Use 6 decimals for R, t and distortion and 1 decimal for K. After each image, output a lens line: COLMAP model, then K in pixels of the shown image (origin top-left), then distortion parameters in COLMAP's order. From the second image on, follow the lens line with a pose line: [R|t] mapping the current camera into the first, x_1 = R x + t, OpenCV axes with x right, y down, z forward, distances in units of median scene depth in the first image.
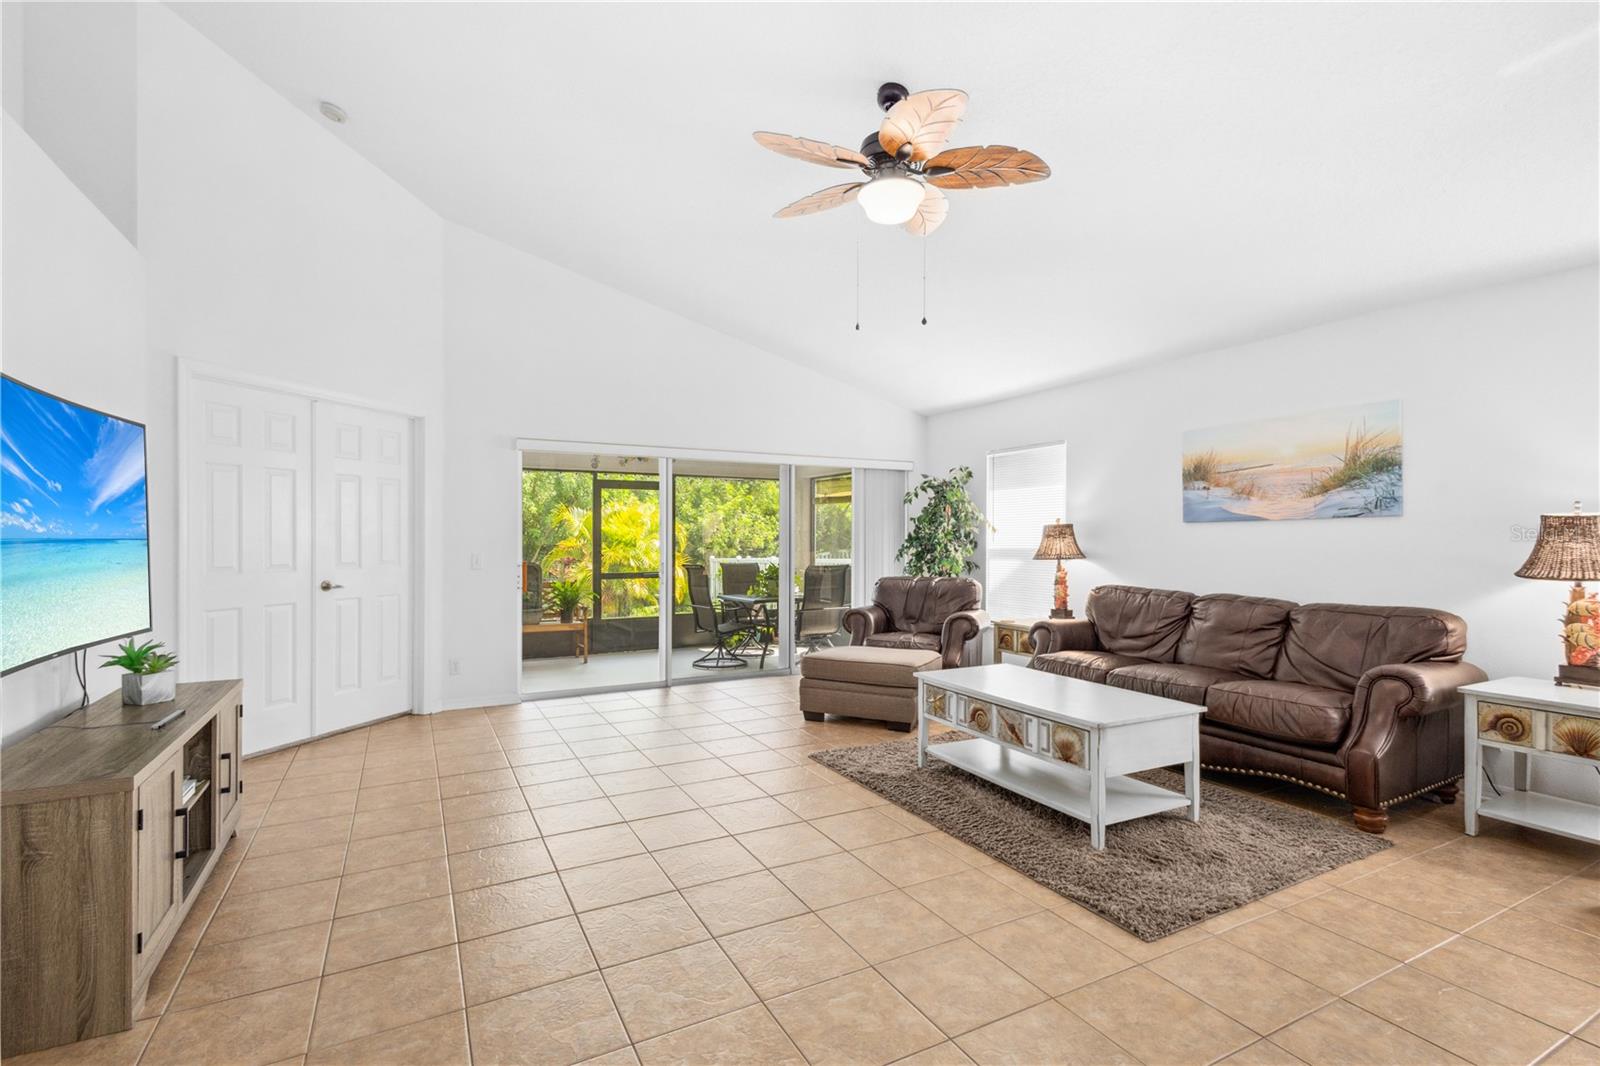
lens RADIAL K [[735.7, 0, 795.7], [0, 735.7, 539.6], [0, 0, 1]] dist [0.001509, -0.001276]
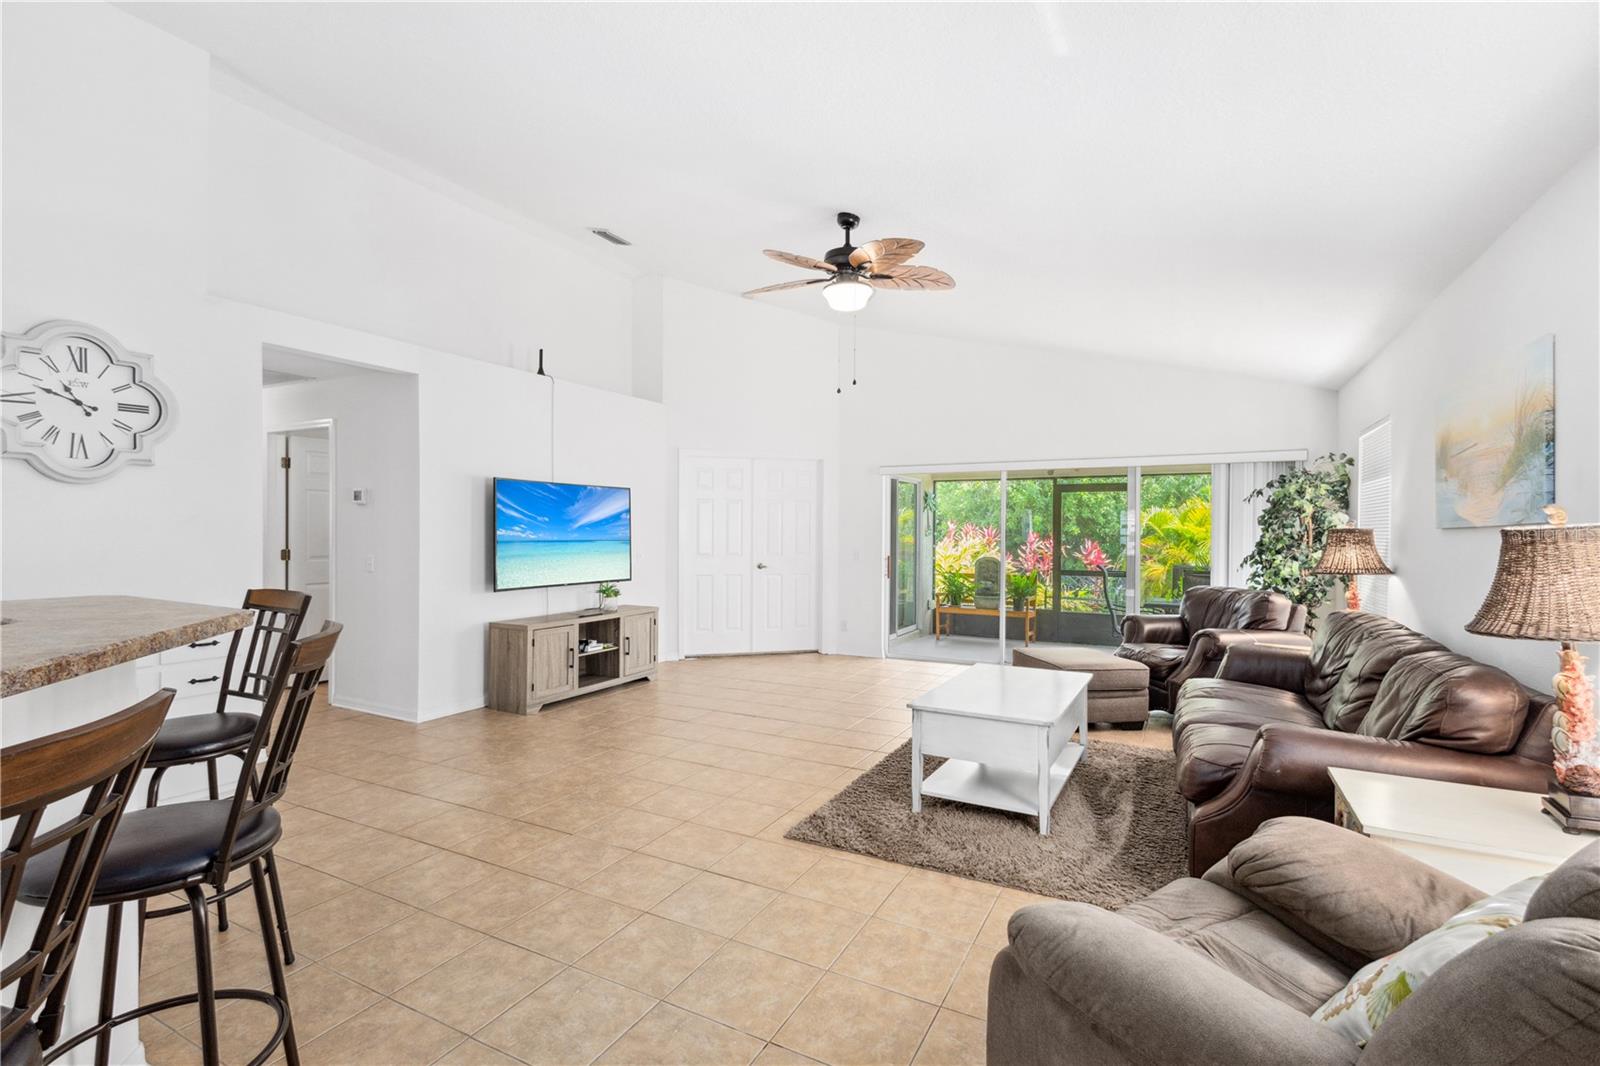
lens RADIAL K [[735.7, 0, 803.3], [0, 735.7, 532.0], [0, 0, 1]] dist [0.001509, -0.001276]
pose [[0.568103, 0.004812, -0.822943, 0.913247], [-0.007166, 0.999974, 0.000900, -0.020078], [0.822926, 0.005386, 0.568123, 0.126652]]
